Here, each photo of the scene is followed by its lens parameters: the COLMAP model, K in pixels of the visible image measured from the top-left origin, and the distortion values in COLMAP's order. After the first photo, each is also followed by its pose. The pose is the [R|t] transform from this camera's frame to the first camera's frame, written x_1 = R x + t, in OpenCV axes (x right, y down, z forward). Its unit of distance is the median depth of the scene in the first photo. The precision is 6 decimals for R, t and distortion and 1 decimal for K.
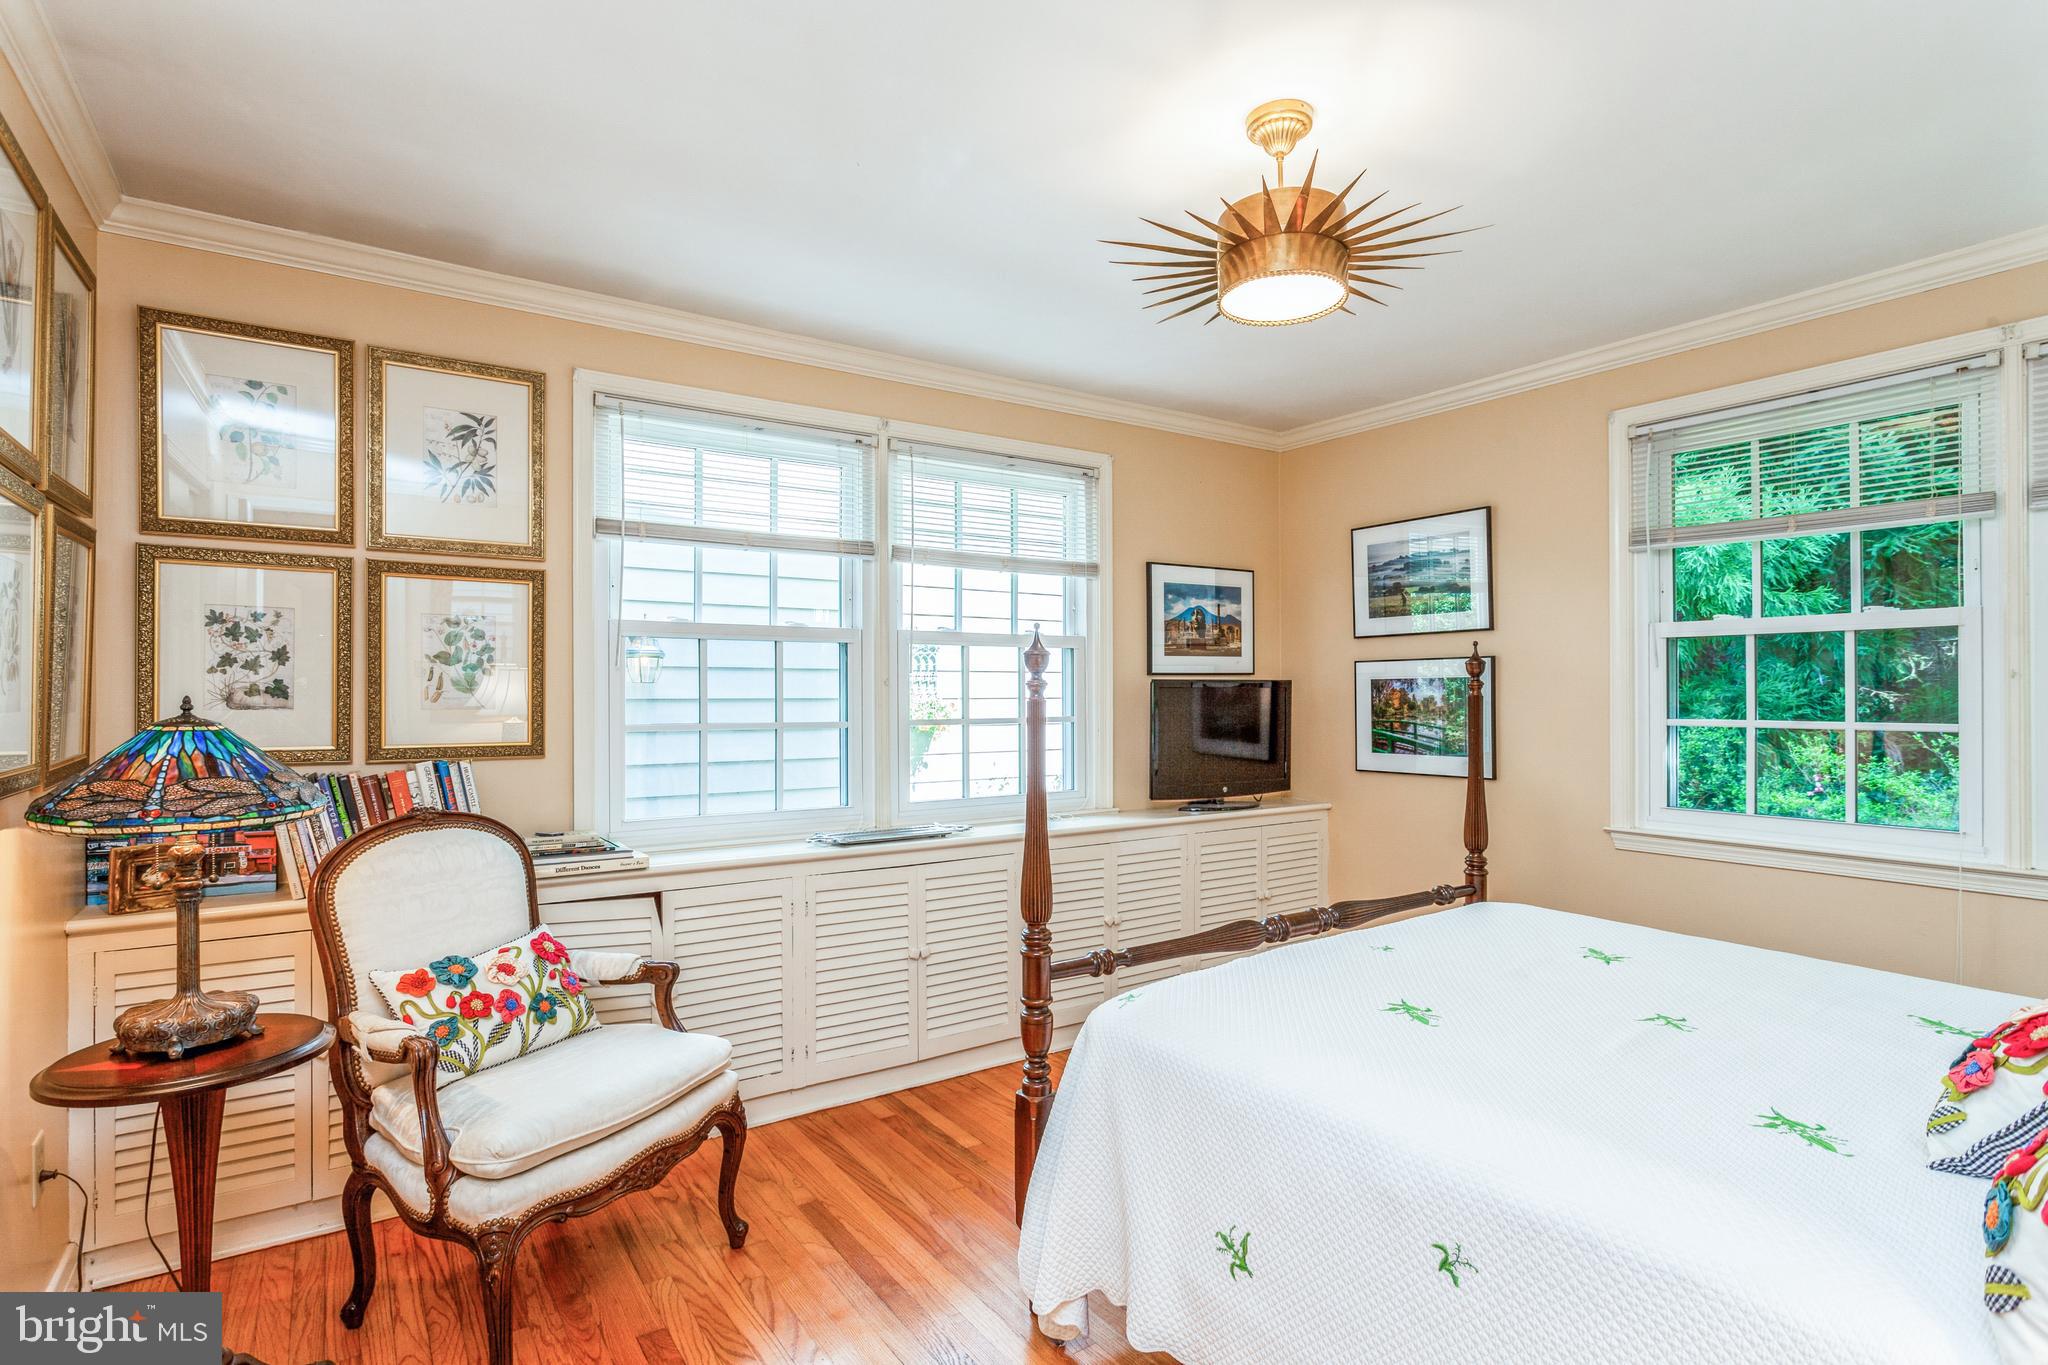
lens RADIAL K [[1022.1, 0, 1016.1], [0, 1022.1, 684.3], [0, 0, 1]] dist [-0.005624, 0.005557]
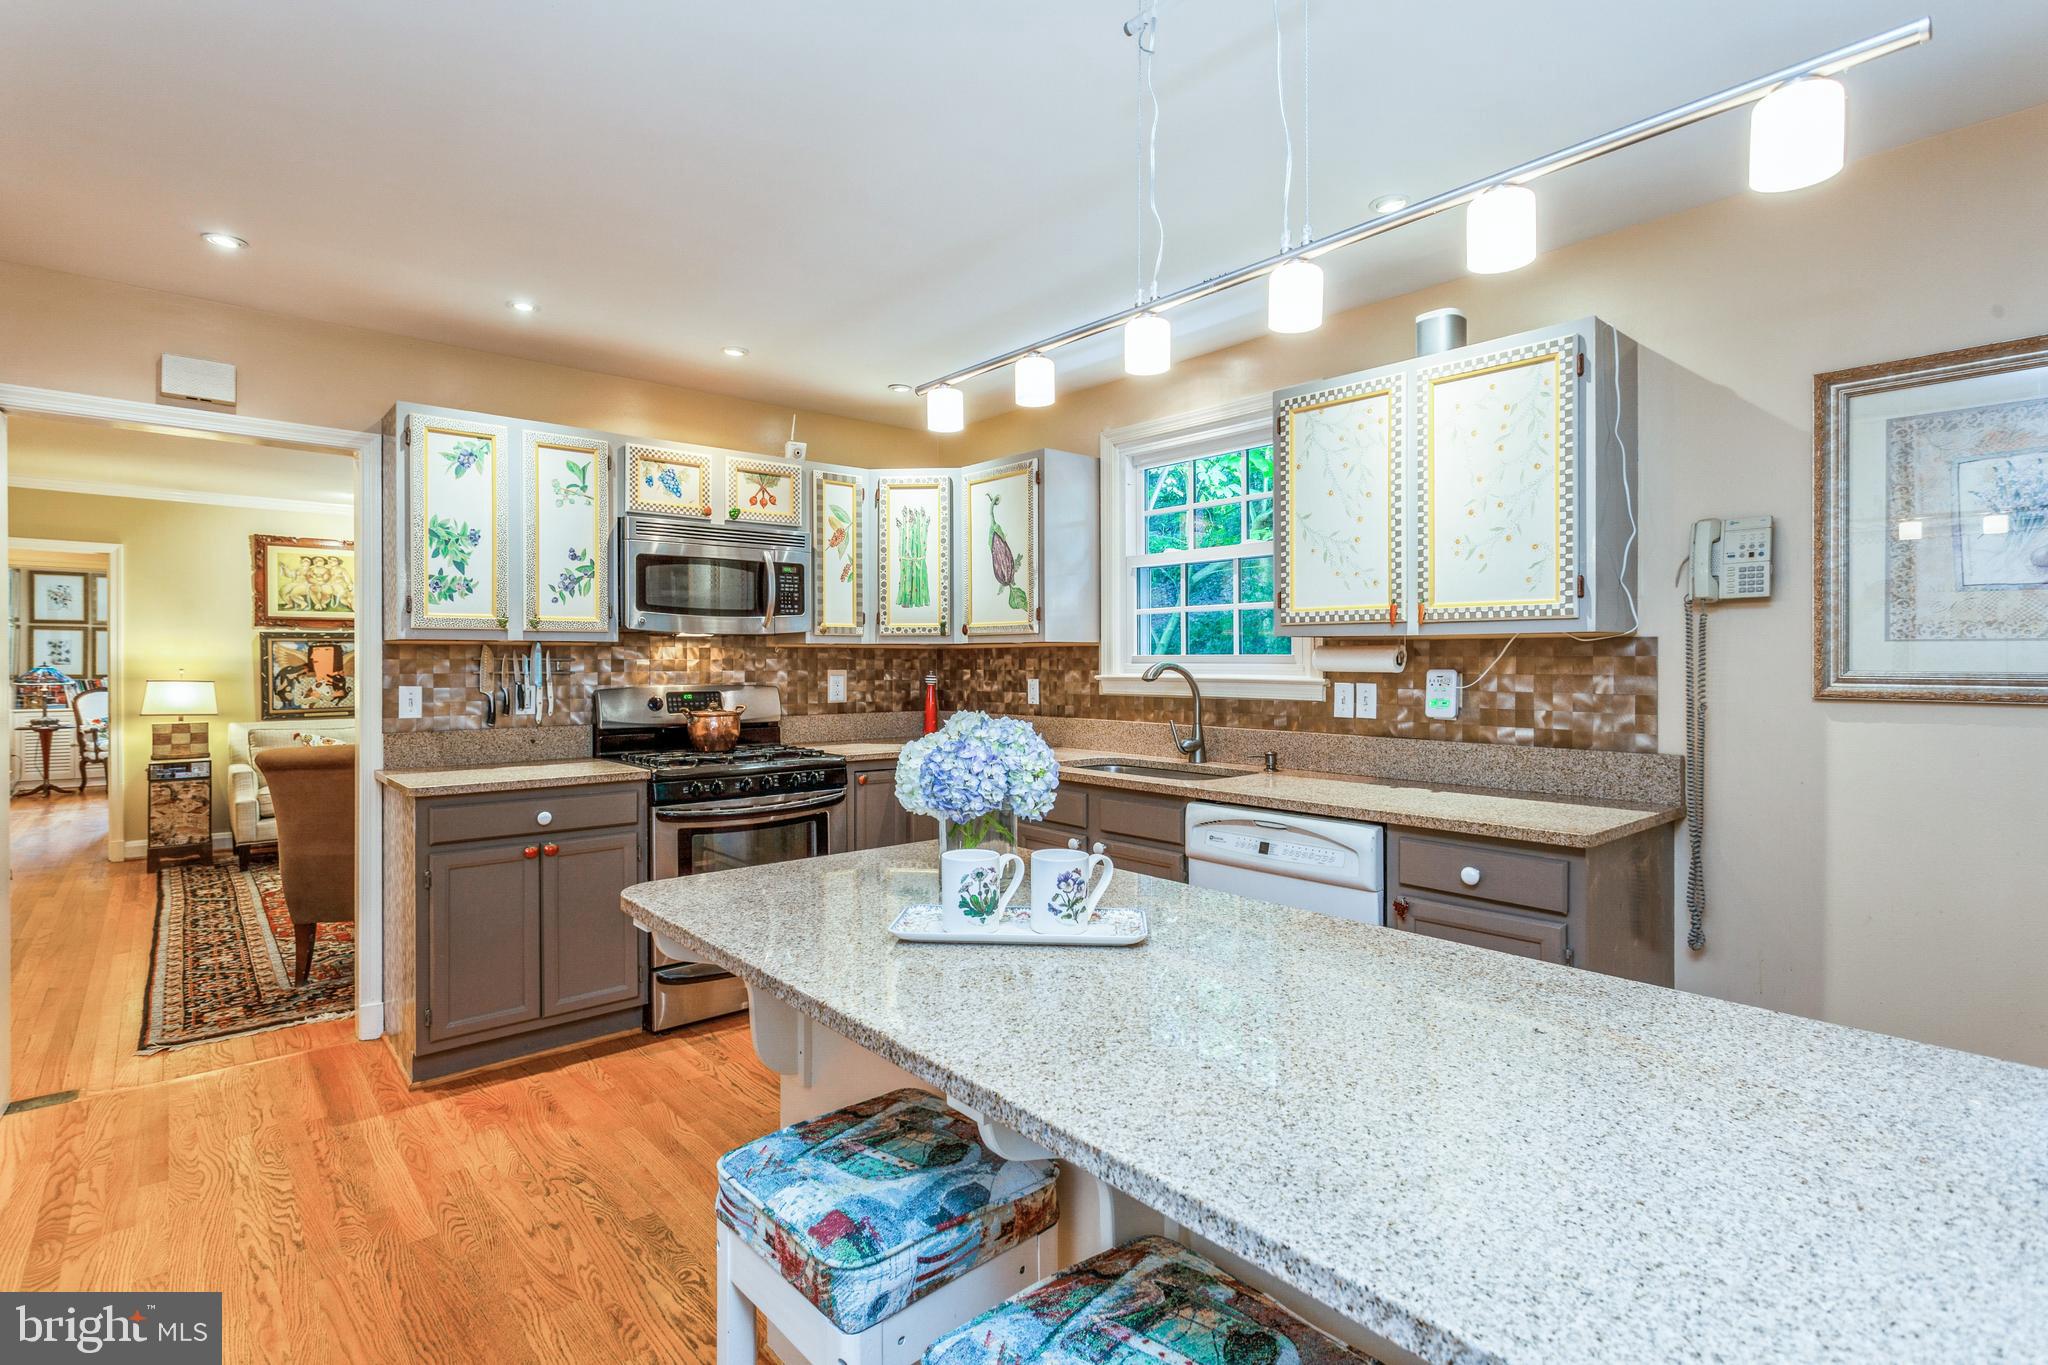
lens RADIAL K [[988.1, 0, 1036.7], [0, 988.1, 665.6], [0, 0, 1]] dist [-0.002308, 0.001087]
pose [[0.992985, -0.000048, 0.118241, 2.667399], [-0.000880, 0.999969, 0.007801, -0.007309], [-0.118238, -0.007850, 0.992954, -3.384266]]
